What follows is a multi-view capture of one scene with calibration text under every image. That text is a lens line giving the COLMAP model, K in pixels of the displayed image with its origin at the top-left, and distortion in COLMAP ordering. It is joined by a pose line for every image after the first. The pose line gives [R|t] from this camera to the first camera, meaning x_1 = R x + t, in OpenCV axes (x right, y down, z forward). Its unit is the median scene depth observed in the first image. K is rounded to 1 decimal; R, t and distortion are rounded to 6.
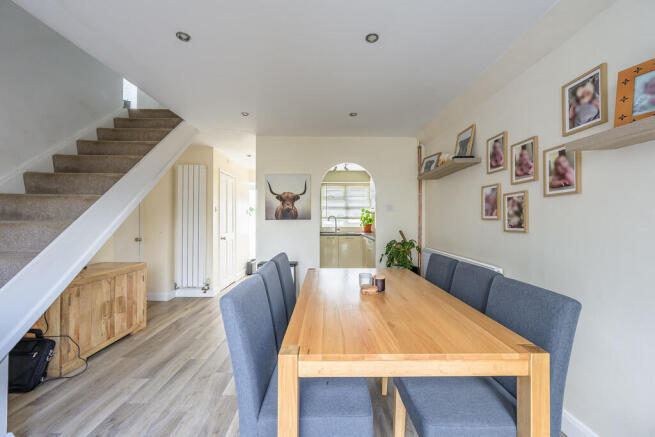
lens RADIAL K [[256.3, 0, 327.5], [0, 256.3, 218.5], [0, 0, 1]] dist [-0.000664, -0.000383]
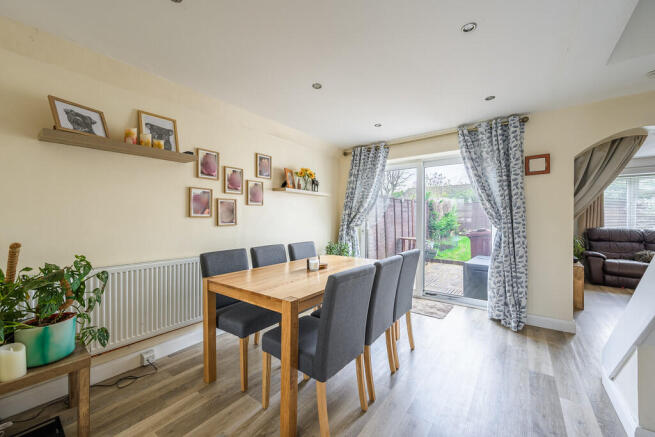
lens RADIAL K [[256.3, 0, 327.5], [0, 256.3, 218.5], [0, 0, 1]] dist [-0.000664, -0.000383]
pose [[-0.792770, 0.000144, 0.609521, -0.583235], [-0.001998, 0.999994, -0.002834, 0.013701], [-0.609518, -0.003464, -0.792765, 1.683466]]
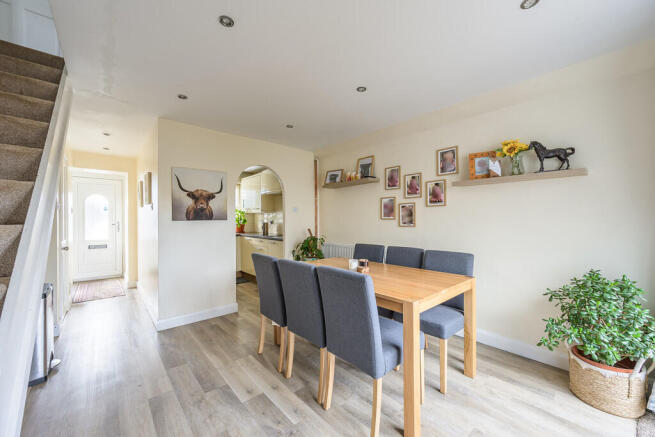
lens RADIAL K [[256.3, 0, 327.5], [0, 256.3, 218.5], [0, 0, 1]] dist [-0.000664, -0.000383]
pose [[0.756569, -0.001679, 0.653912, -0.720232], [0.002544, 0.999997, -0.000376, -0.000182], [-0.653909, 0.001948, 0.756570, 0.054853]]
